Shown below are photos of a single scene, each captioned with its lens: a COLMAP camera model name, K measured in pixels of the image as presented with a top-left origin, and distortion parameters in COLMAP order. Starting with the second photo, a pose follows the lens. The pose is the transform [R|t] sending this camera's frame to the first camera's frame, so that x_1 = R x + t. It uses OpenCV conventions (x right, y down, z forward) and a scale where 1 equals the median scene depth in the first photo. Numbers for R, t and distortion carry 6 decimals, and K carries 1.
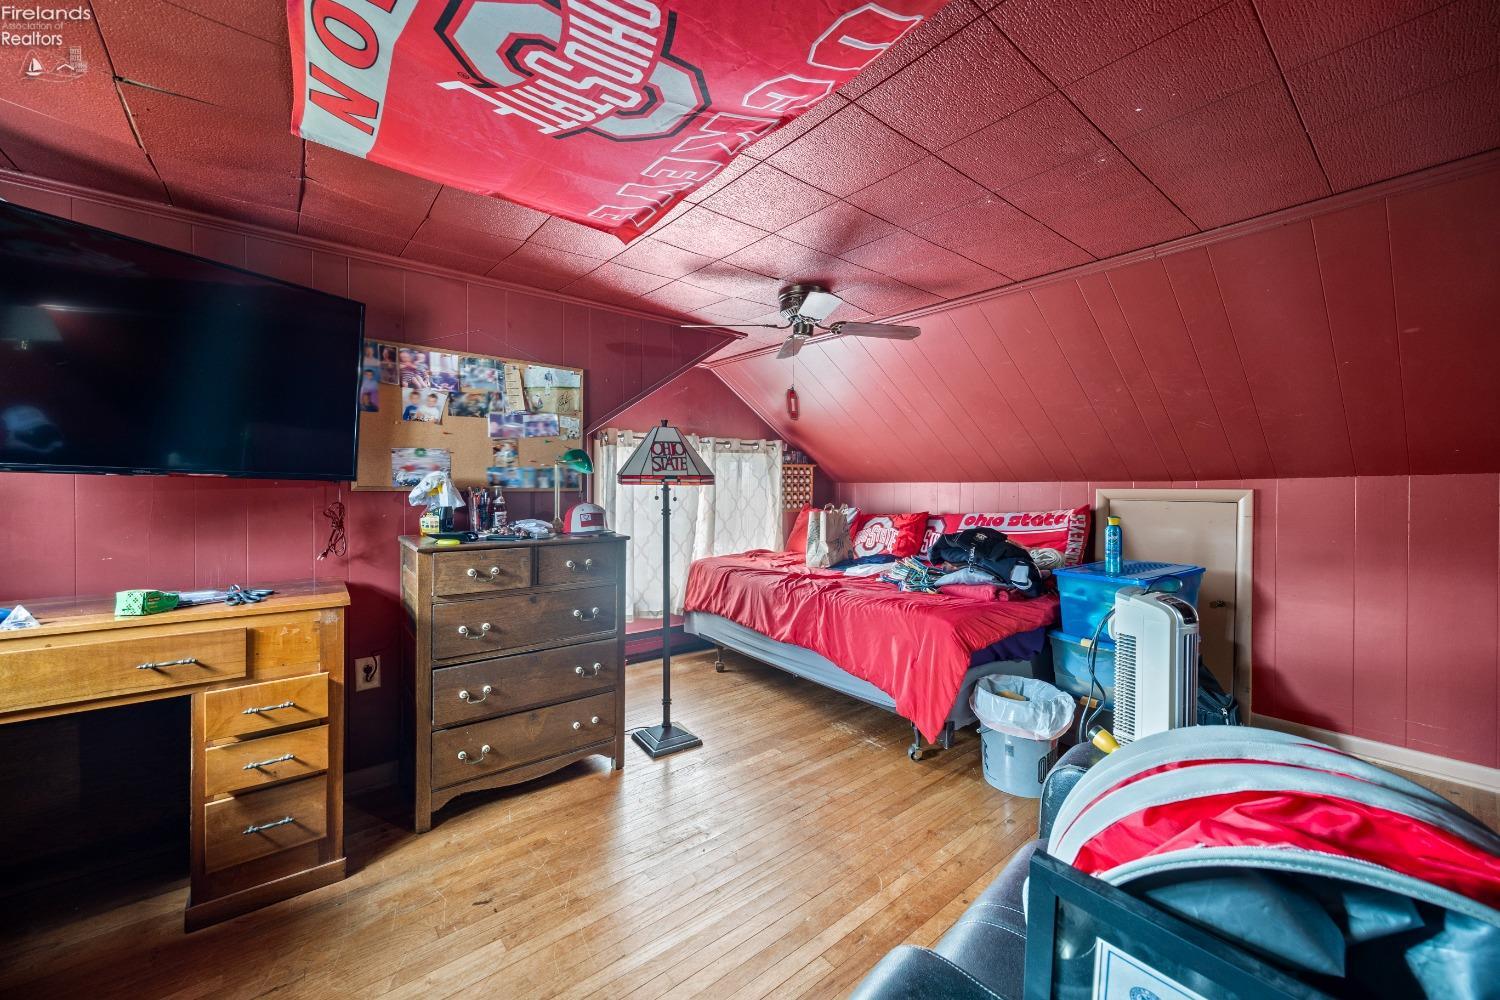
lens RADIAL K [[594.8, 0, 750.0], [0, 594.8, 500.0], [0, 0, 1]] dist [0.000955, 0.000051]
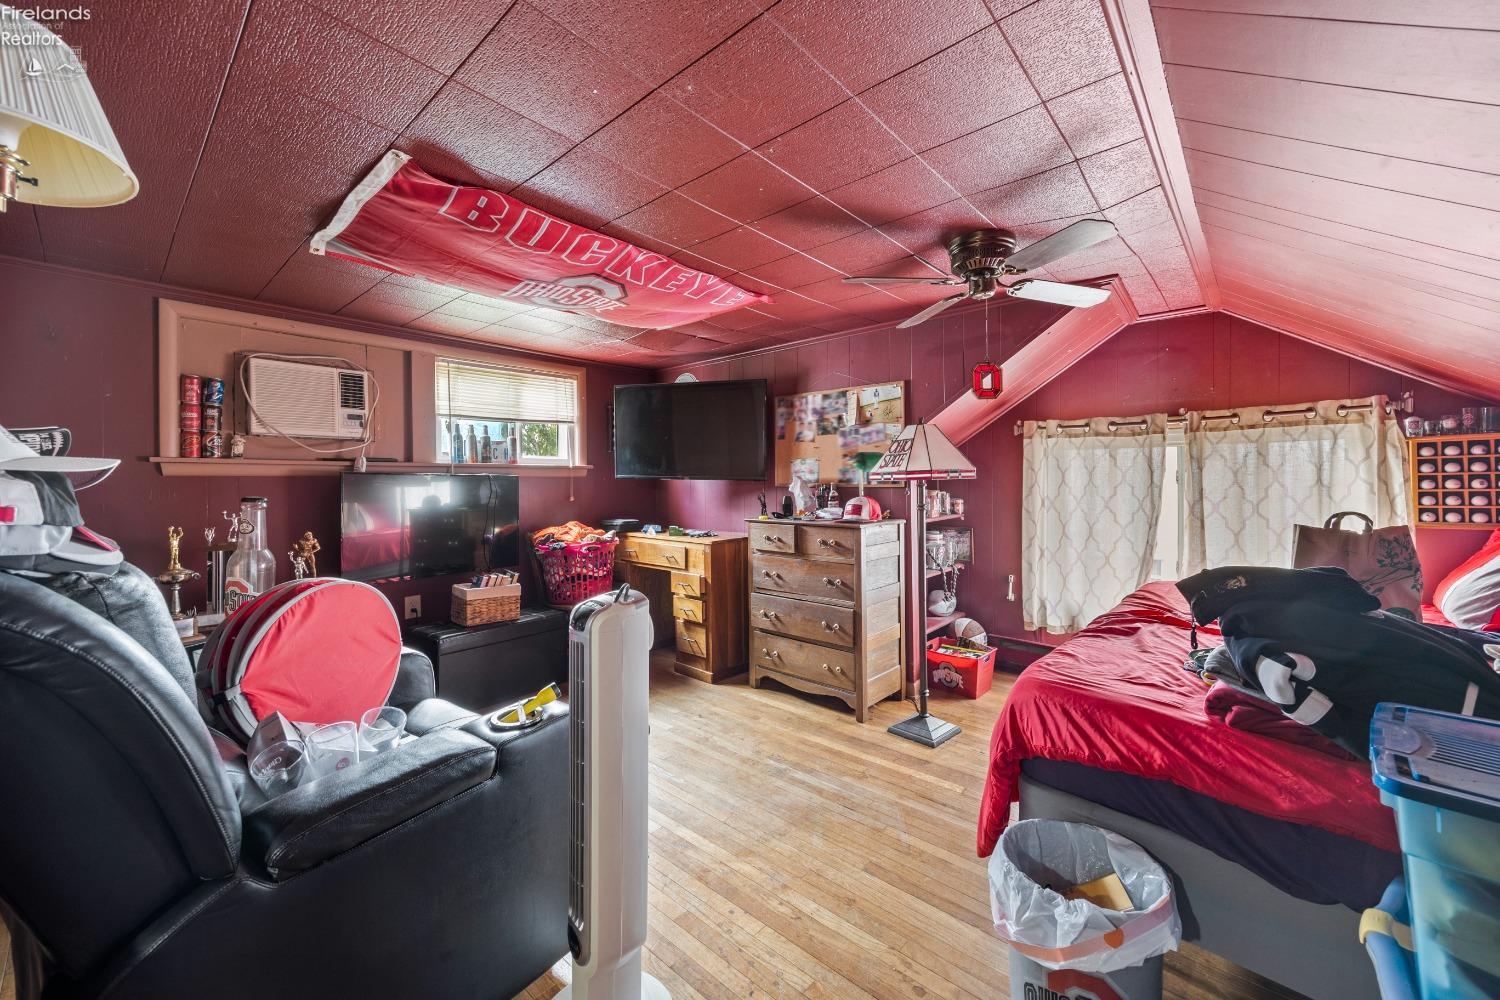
lens RADIAL K [[594.8, 0, 750.0], [0, 594.8, 500.0], [0, 0, 1]] dist [0.000955, 0.000051]
pose [[0.124286, 0.019178, -0.992061, 0.952829], [-0.020900, 0.999642, 0.016706, -0.002746], [0.992026, 0.018658, 0.124642, 0.658137]]
